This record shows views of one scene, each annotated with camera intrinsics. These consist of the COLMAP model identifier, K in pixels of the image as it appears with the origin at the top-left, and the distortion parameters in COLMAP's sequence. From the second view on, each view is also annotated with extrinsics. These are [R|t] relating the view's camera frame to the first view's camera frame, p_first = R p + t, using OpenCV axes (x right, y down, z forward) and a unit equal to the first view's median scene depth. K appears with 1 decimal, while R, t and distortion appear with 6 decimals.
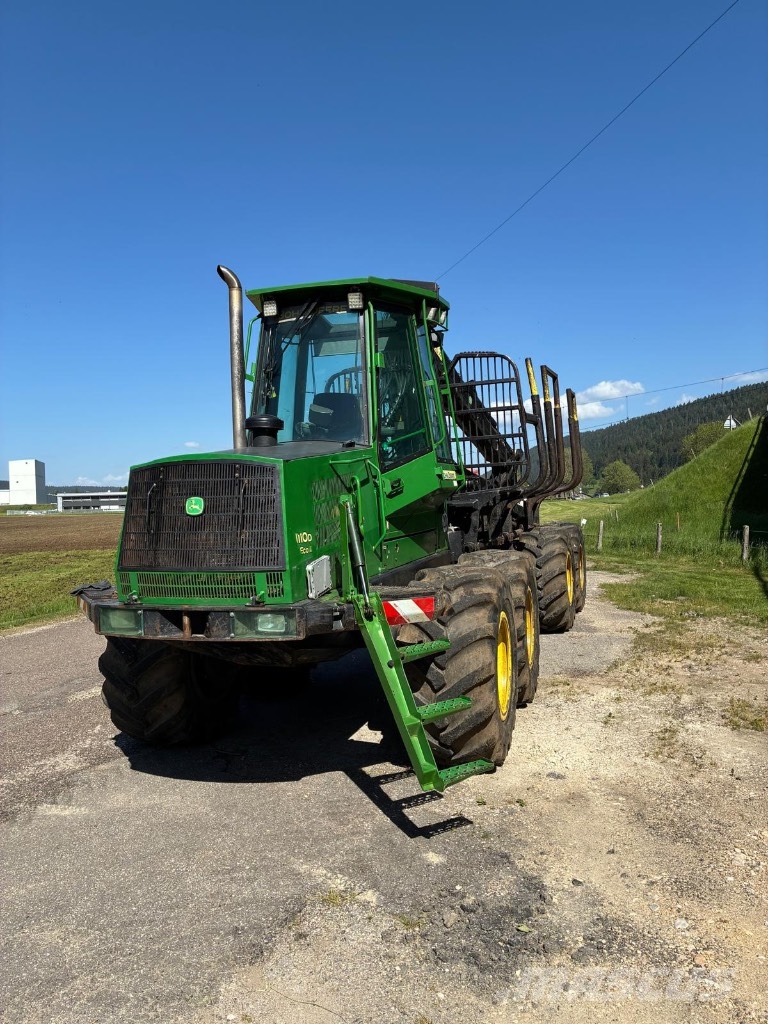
lens RADIAL K [[770.3, 0, 388.9], [0, 770.3, 512.4], [0, 0, 1]] dist [0.035466, -0.001728]
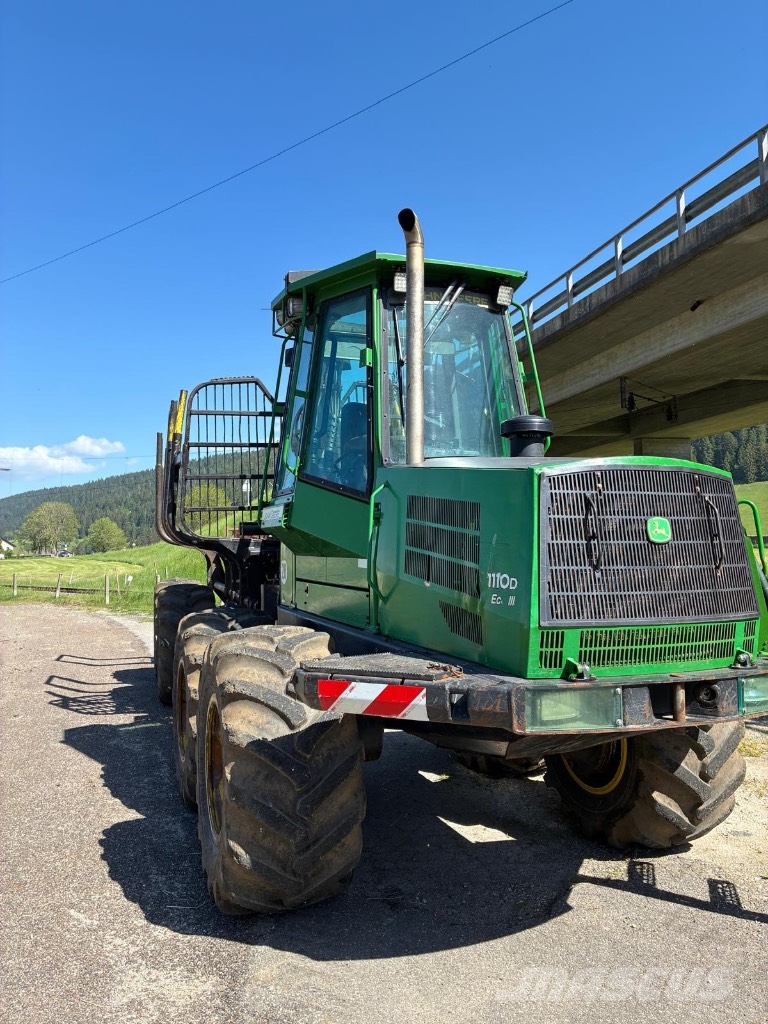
lens RADIAL K [[772.8, 0, 376.7], [0, 772.8, 510.7], [0, 0, 1]] dist [0.028271, -0.010043]
pose [[0.803170, 0.047016, 0.593892, -0.629635], [-0.000454, 0.996929, -0.078308, 0.021557], [-0.595750, 0.062625, 0.800724, 0.423162]]
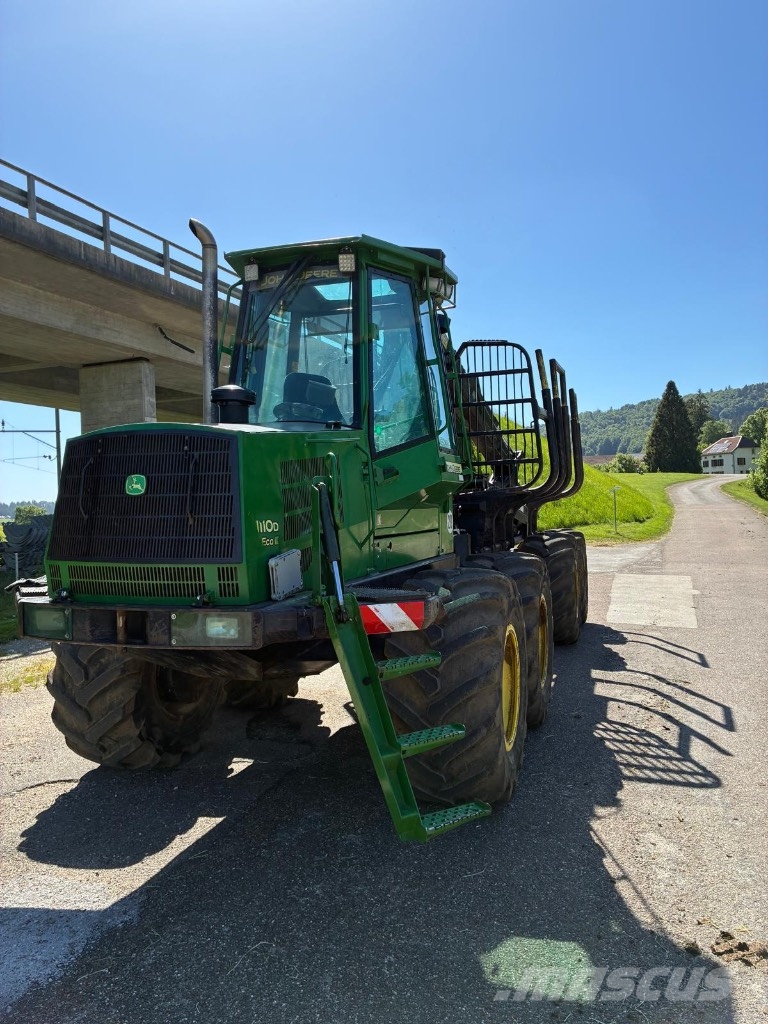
lens RADIAL K [[772.8, 0, 376.7], [0, 772.8, 510.7], [0, 0, 1]] dist [0.028271, -0.010043]
pose [[0.999356, 0.022353, -0.028073, 0.022560], [-0.022801, 0.999616, -0.015747, 0.019303], [0.027710, 0.016377, 0.999482, 0.125396]]
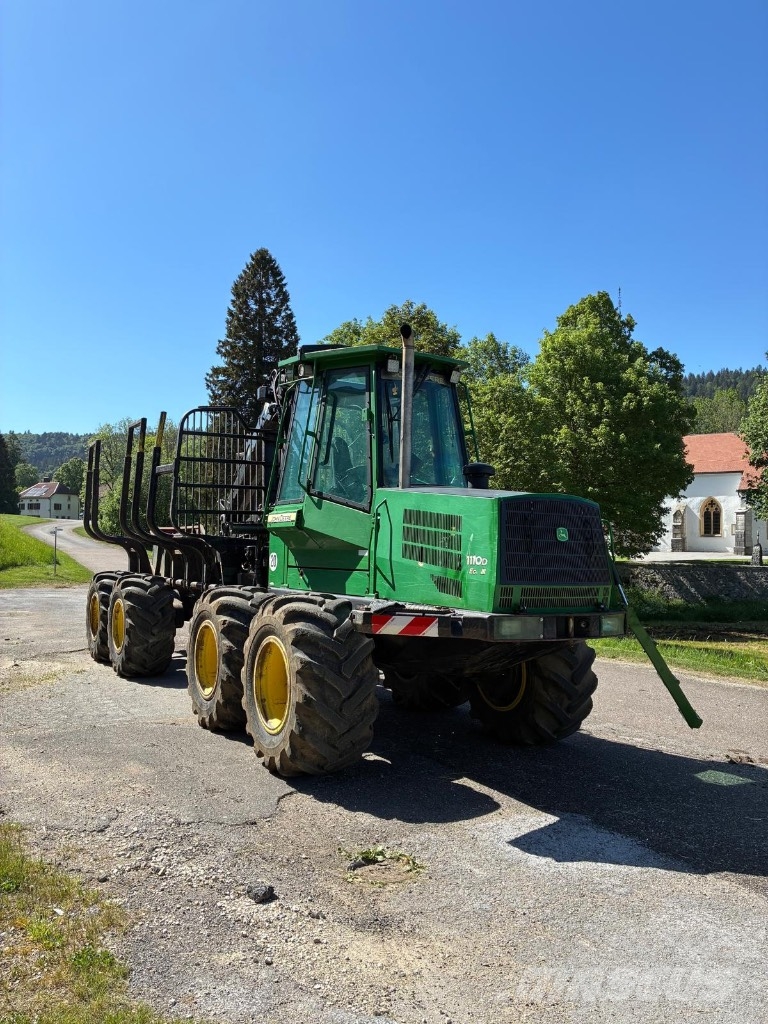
lens RADIAL K [[772.8, 0, 376.7], [0, 772.8, 510.7], [0, 0, 1]] dist [0.028271, -0.010043]
pose [[0.680784, 0.088557, 0.727112, -1.000480], [-0.028186, 0.995097, -0.094806, 0.059177], [-0.731942, 0.044048, 0.679942, 0.255040]]
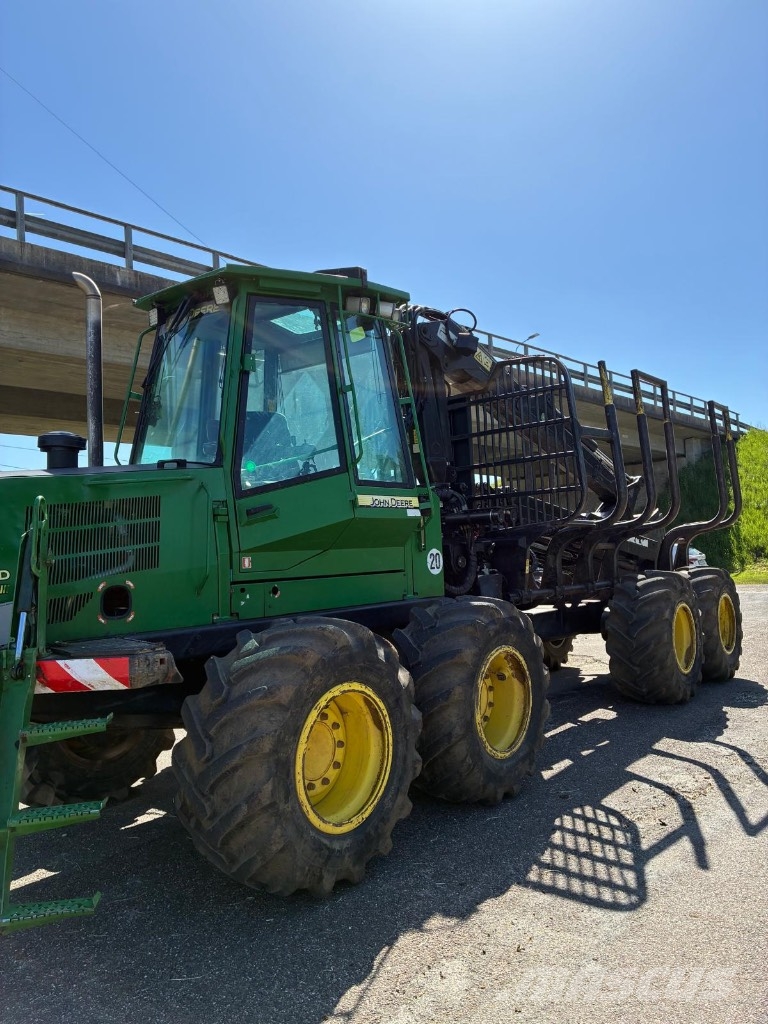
lens RADIAL K [[772.8, 0, 376.7], [0, 772.8, 510.7], [0, 0, 1]] dist [0.028271, -0.010043]
pose [[0.926661, -0.013049, -0.375673, 0.402012], [-0.008541, 0.998408, -0.055749, 0.006169], [0.375802, 0.054870, 0.925074, 0.283576]]
